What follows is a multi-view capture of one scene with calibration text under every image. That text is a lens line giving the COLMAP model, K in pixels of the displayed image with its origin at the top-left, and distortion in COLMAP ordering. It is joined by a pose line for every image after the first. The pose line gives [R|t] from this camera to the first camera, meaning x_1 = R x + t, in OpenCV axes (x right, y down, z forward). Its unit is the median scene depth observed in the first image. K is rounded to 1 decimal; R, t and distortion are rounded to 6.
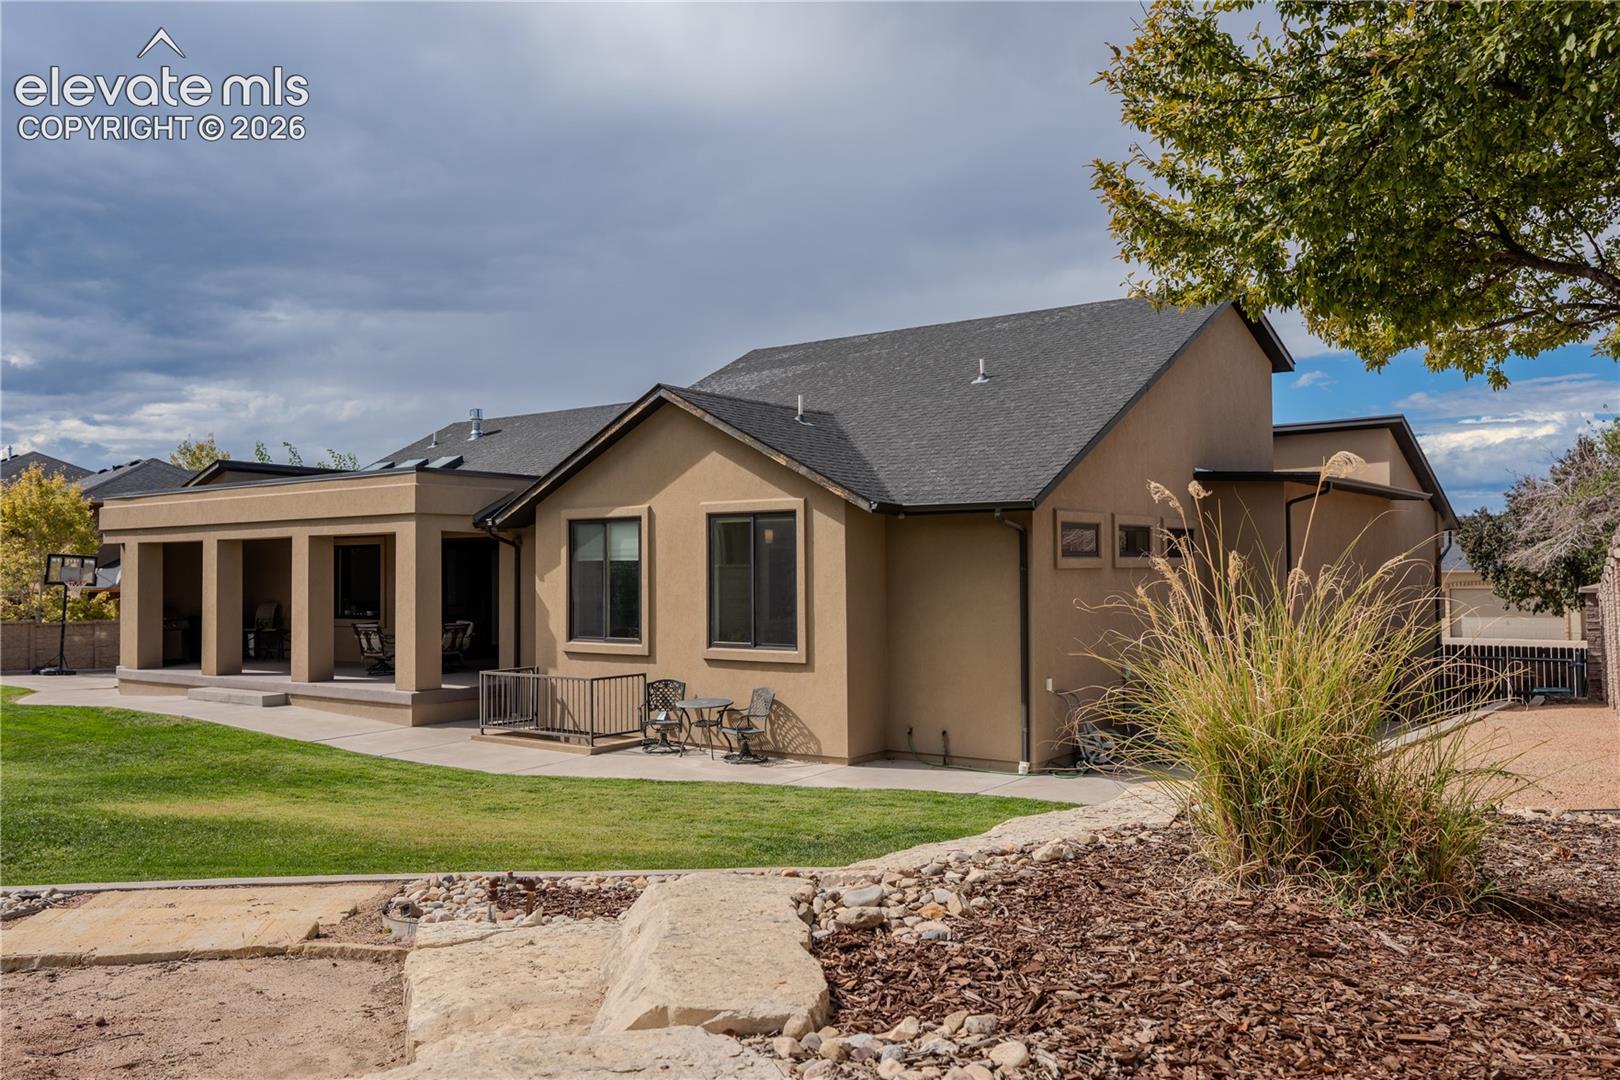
lens RADIAL K [[1311.7, 0, 810.5], [0, 1311.7, 541.8], [0, 0, 1]] dist [-0.000540, -0.001057]
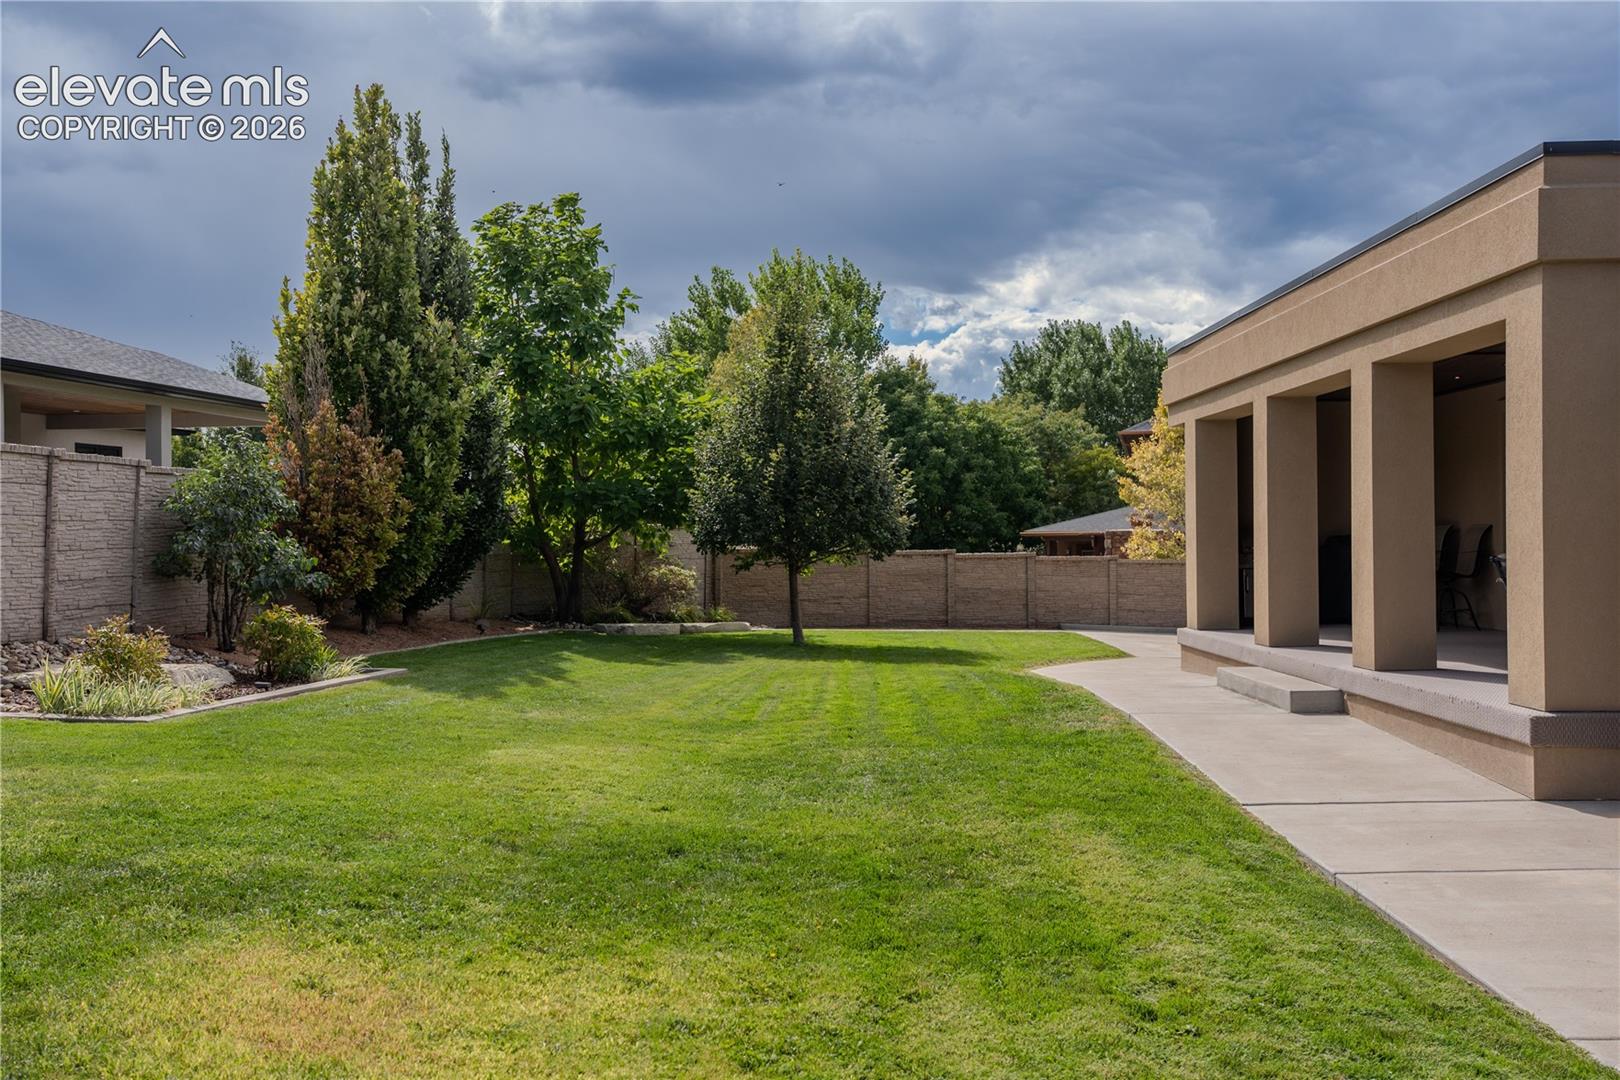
lens RADIAL K [[1583.4, 0, 809.5], [0, 1583.4, 535.7], [0, 0, 1]] dist [0.012286, 0.000000]
pose [[0.600451, 0.002673, -0.799657, -0.046015], [0.018088, 0.999693, 0.016924, 0.044846], [0.799457, -0.024627, 0.600218, 0.492042]]
